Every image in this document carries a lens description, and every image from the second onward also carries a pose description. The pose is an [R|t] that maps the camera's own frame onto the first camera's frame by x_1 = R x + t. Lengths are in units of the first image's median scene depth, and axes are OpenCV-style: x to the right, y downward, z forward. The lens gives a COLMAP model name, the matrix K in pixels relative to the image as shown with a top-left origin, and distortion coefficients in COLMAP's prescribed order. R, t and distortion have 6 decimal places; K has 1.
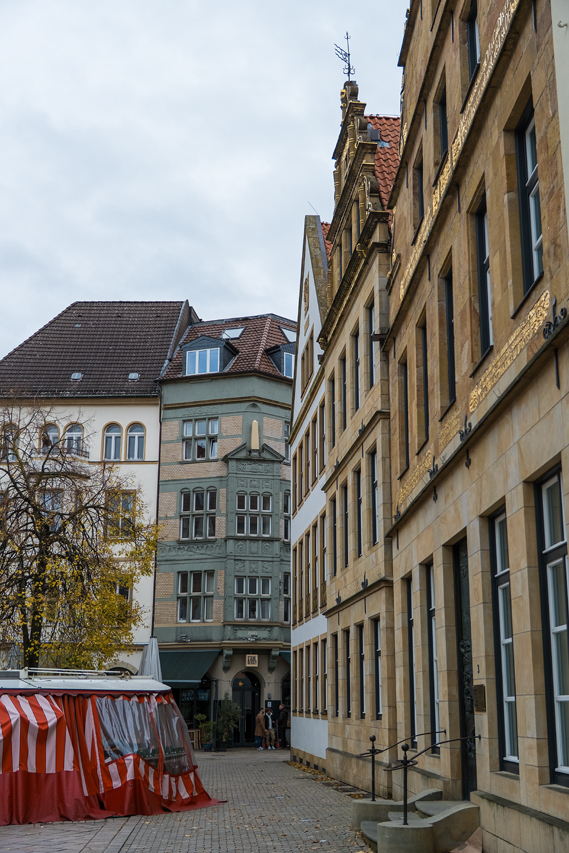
lens RADIAL K [[1047.7, 0, 286.2], [0, 1047.7, 429.7], [0, 0, 1]] dist [0.083187, 0.000000]
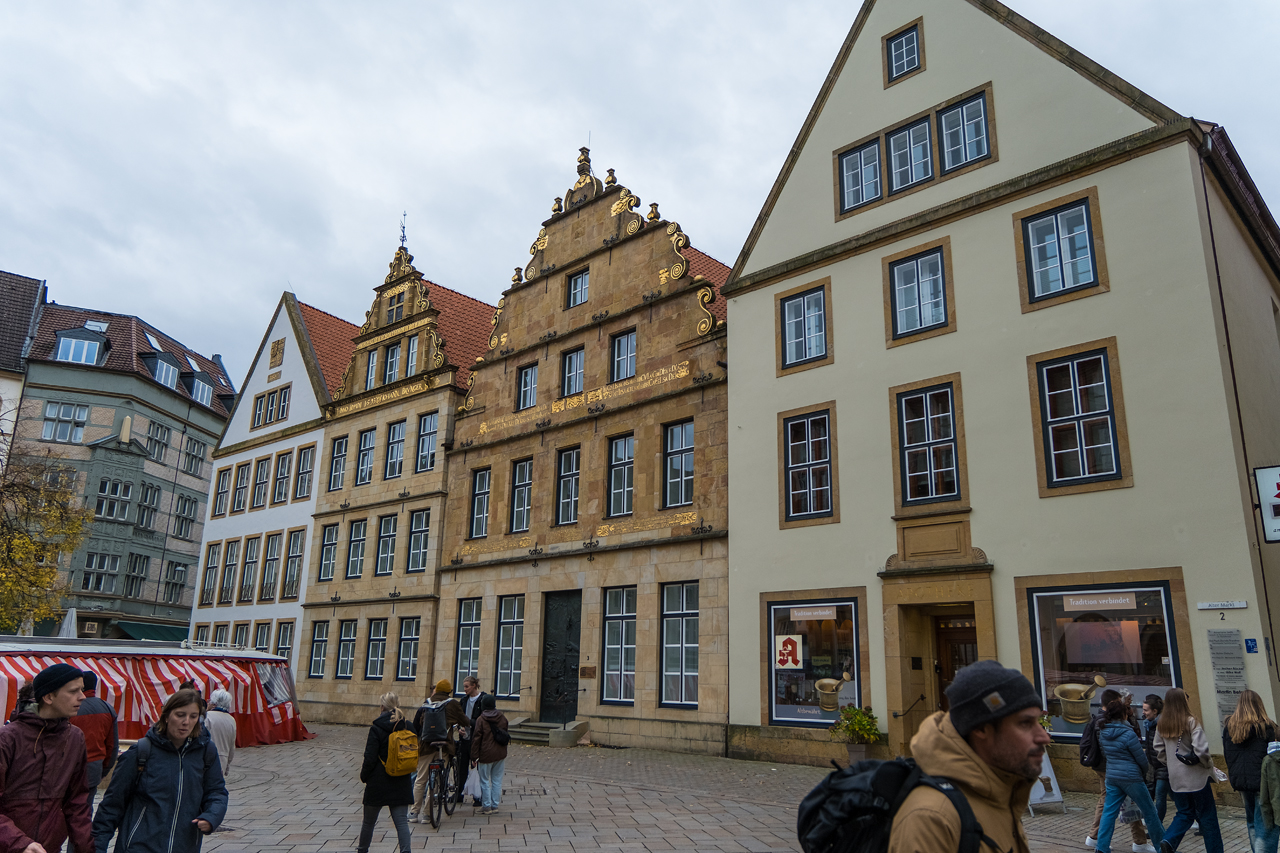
lens RADIAL K [[927.5, 0, 640.7], [0, 927.5, 425.6], [0, 0, 1]] dist [0.002287, 0.010131]
pose [[0.725469, 0.192938, 0.660658, -0.292443], [-0.191710, 0.978562, -0.075262, -0.030074], [-0.661016, -0.072055, 0.746904, -0.116562]]
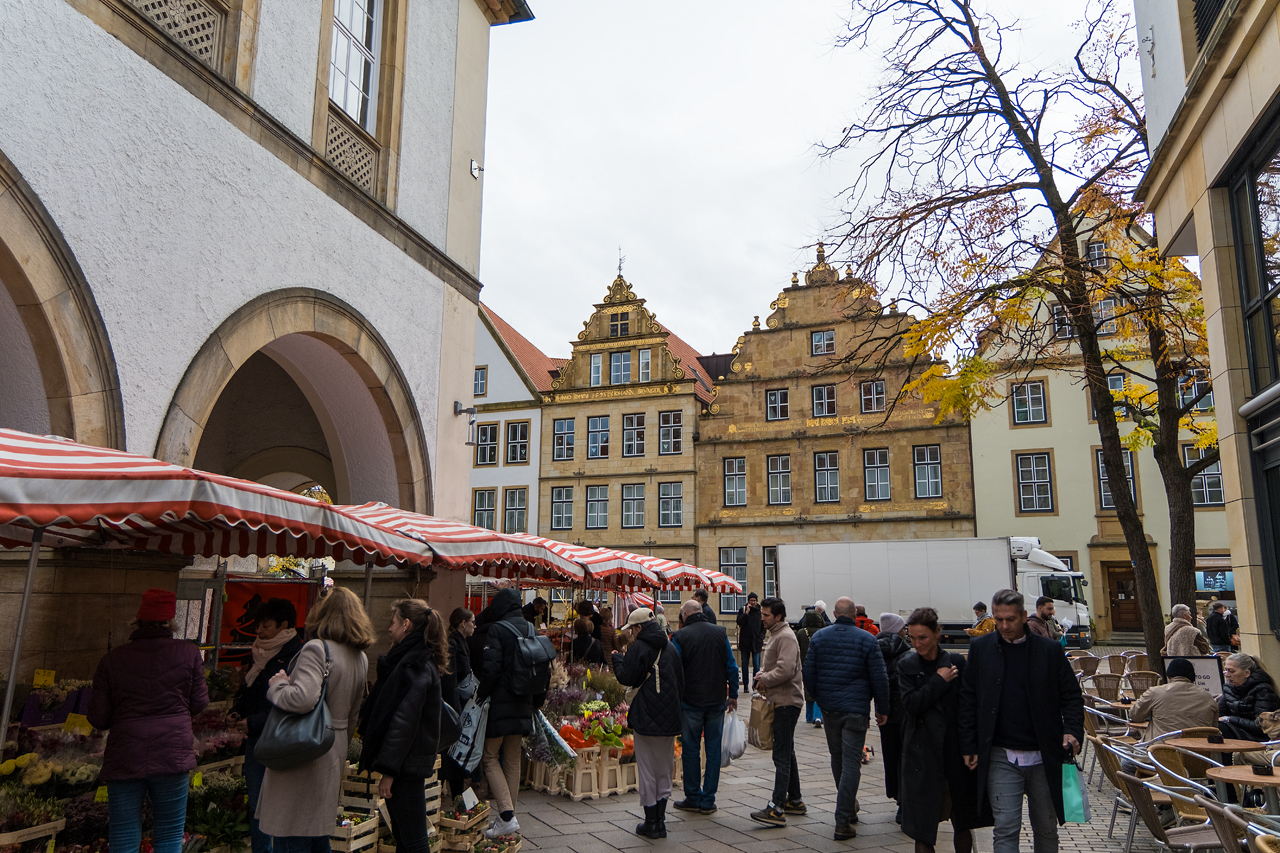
lens RADIAL K [[927.5, 0, 638.9], [0, 927.5, 424.9], [0, 0, 1]] dist [0.002287, 0.010131]
pose [[0.454643, 0.172543, 0.873801, -0.780382], [-0.232774, 0.969978, -0.070421, 0.025388], [-0.859718, -0.171382, 0.481157, 0.071032]]
